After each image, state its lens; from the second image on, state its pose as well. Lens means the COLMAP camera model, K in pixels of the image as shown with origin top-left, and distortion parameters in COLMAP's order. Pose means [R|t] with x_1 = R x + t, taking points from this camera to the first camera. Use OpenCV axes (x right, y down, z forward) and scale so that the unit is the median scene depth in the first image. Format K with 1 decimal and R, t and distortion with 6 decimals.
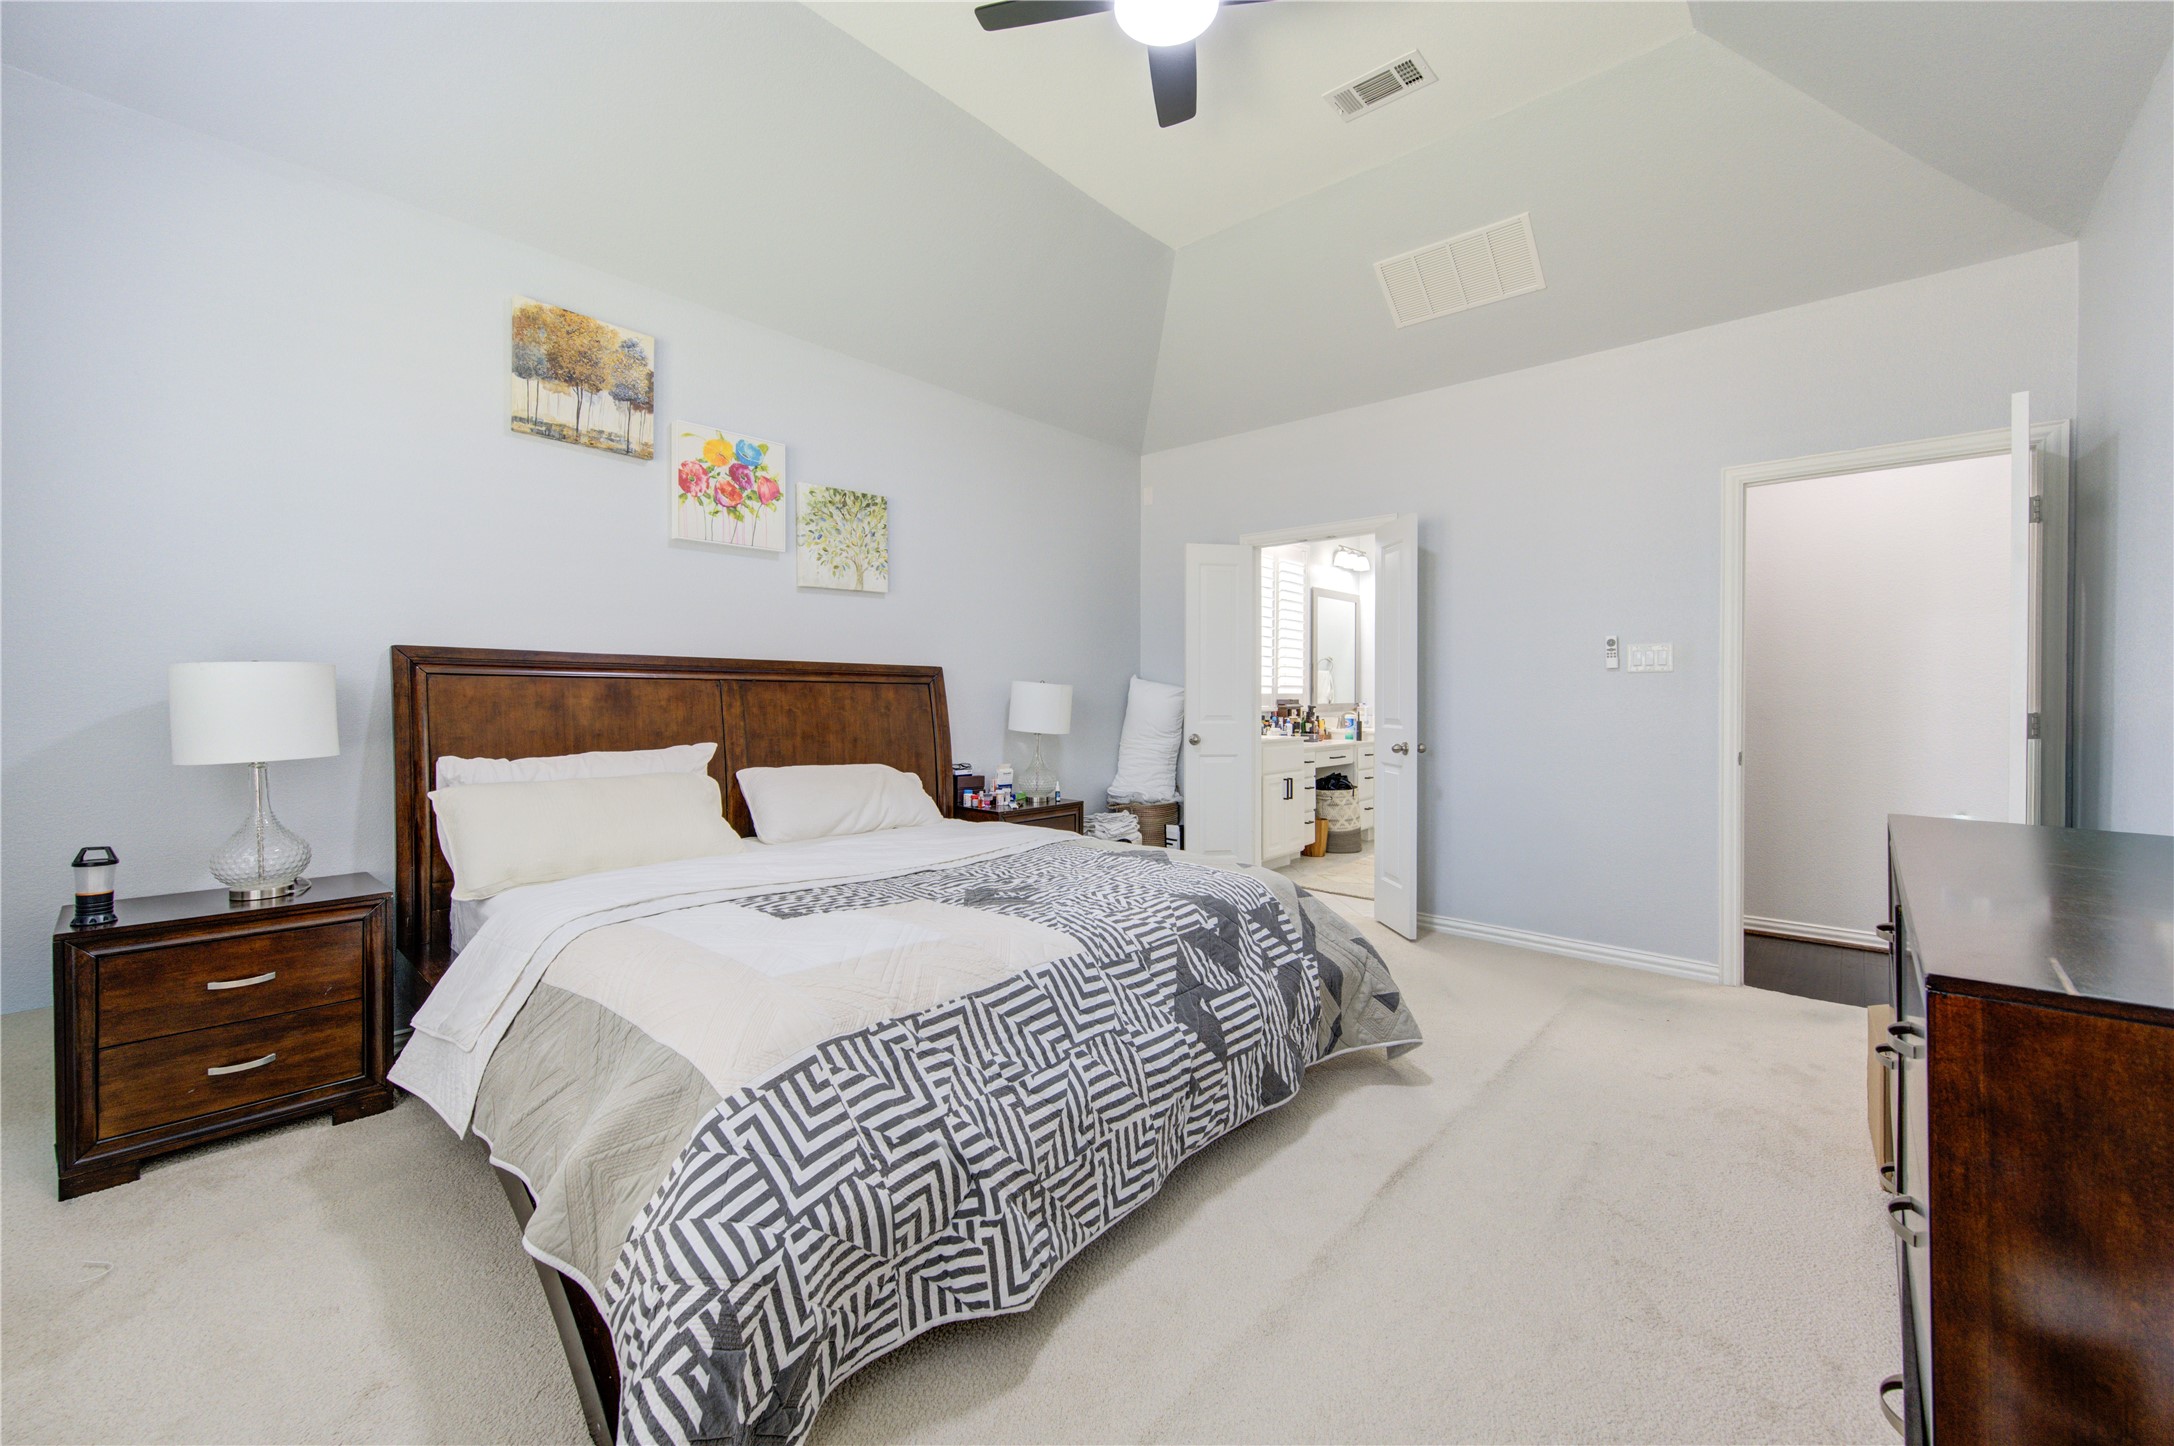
lens RADIAL K [[865.0, 0, 1093.5], [0, 865.0, 709.7], [0, 0, 1]] dist [0.005896, -0.000468]
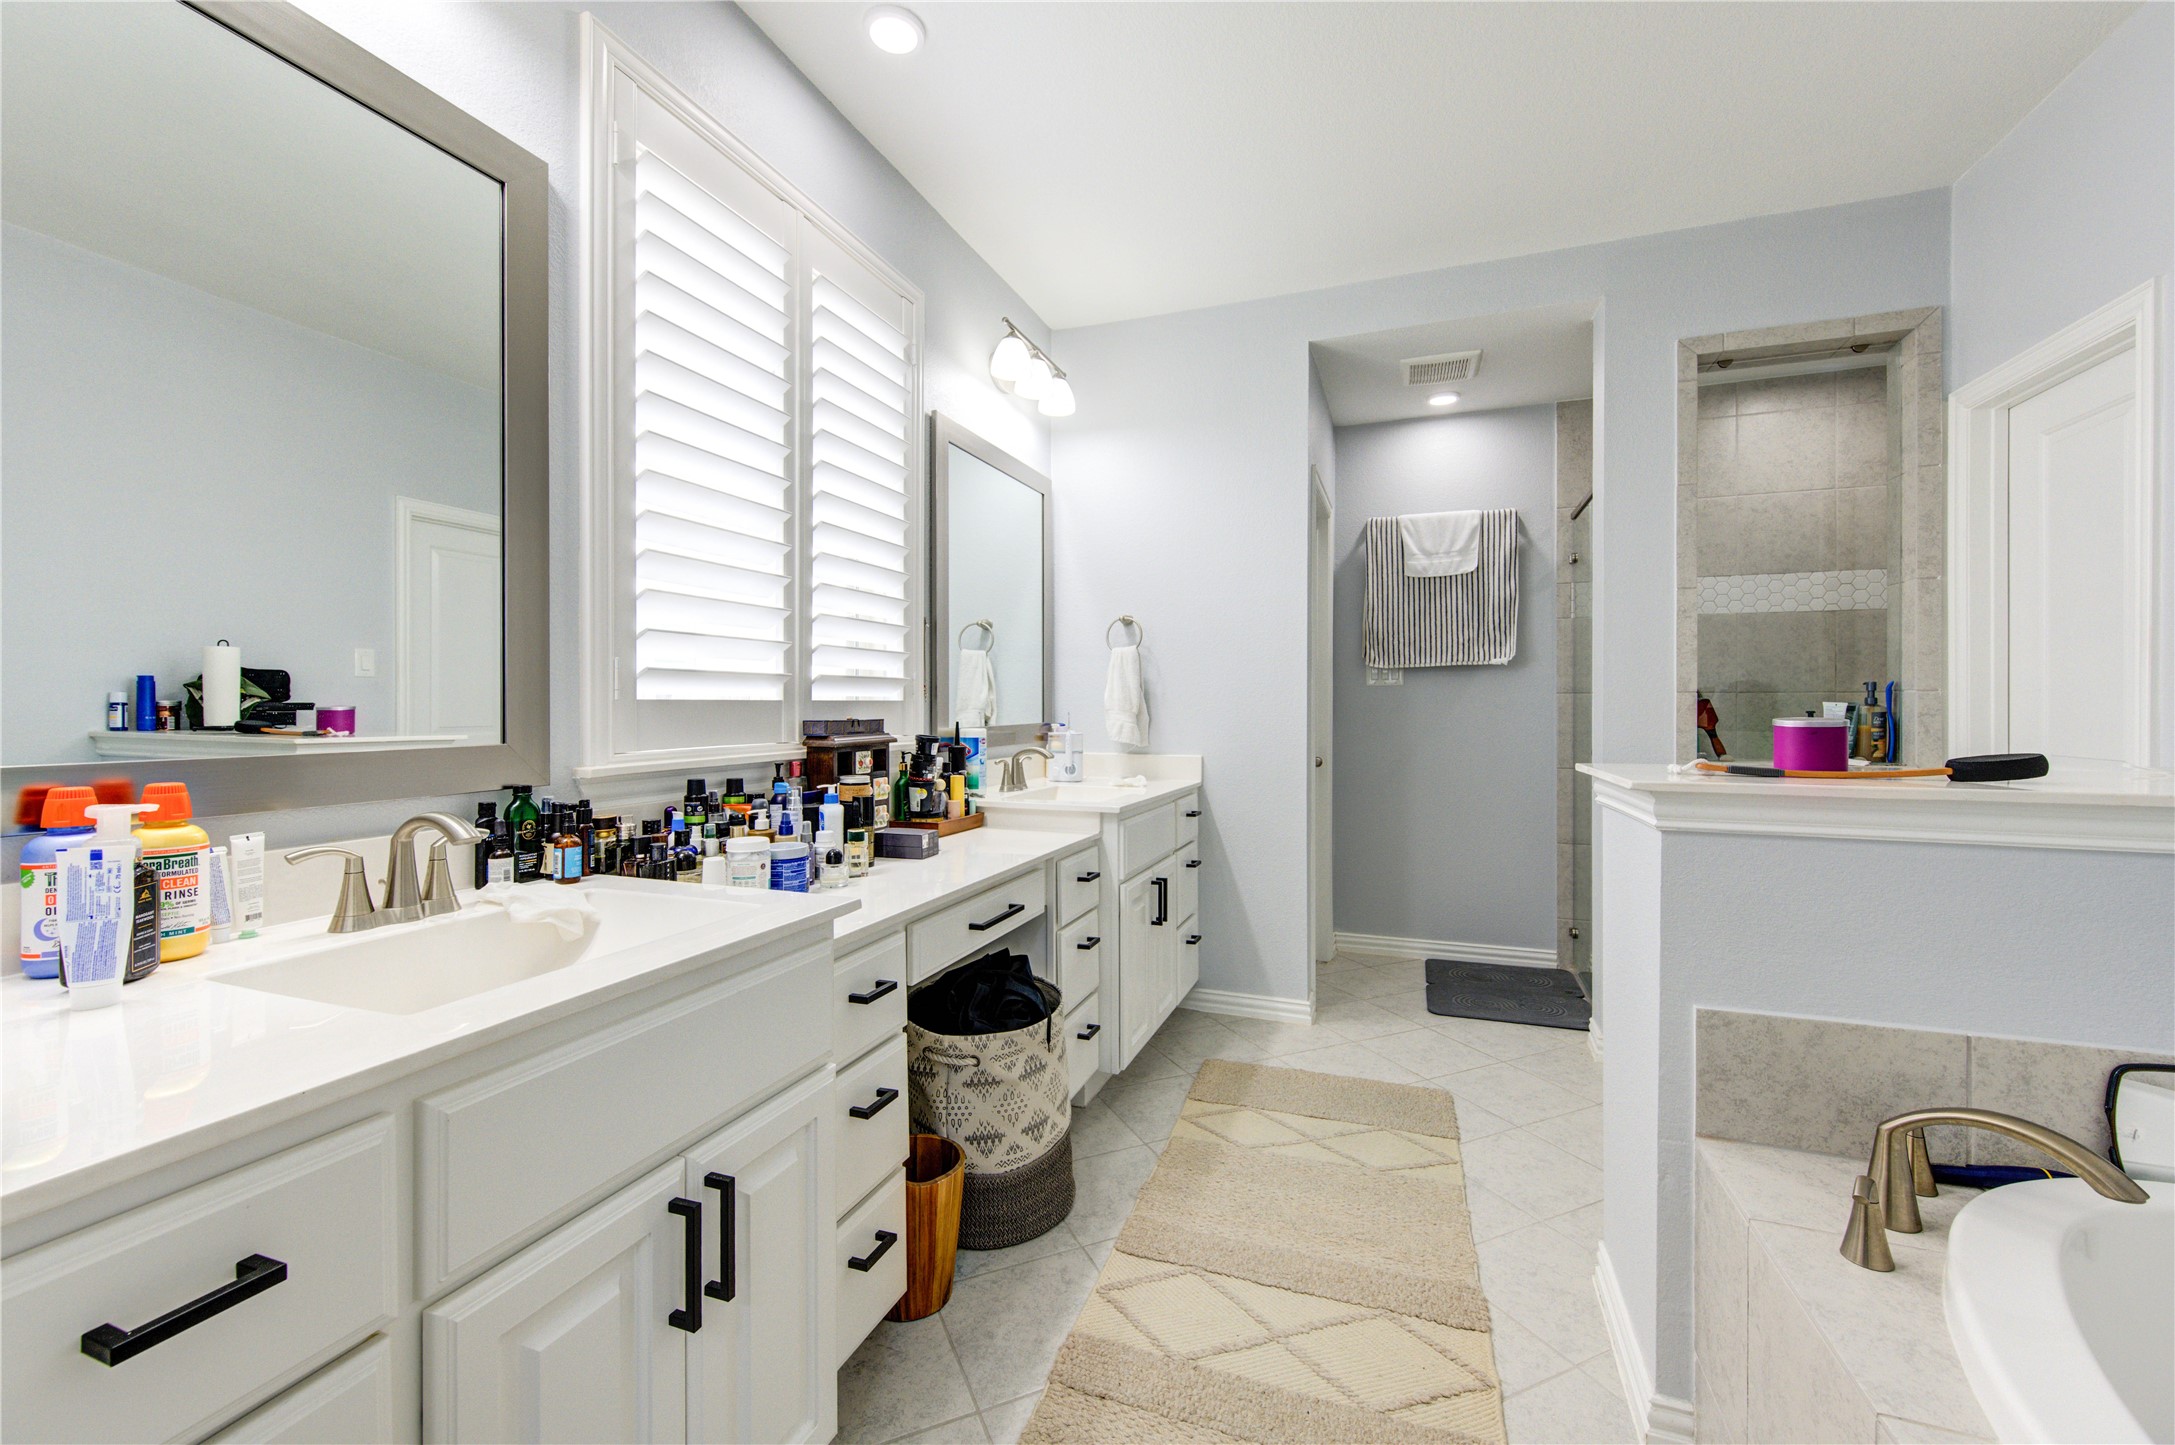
lens RADIAL K [[865.4, 0, 1090.4], [0, 865.4, 714.1], [0, 0, 1]] dist [0.005896, -0.000468]
pose [[0.935449, -0.006850, 0.353394, 0.198067], [0.008943, 0.999951, -0.004290, -0.012239], [-0.353348, 0.007174, 0.935465, 0.677136]]
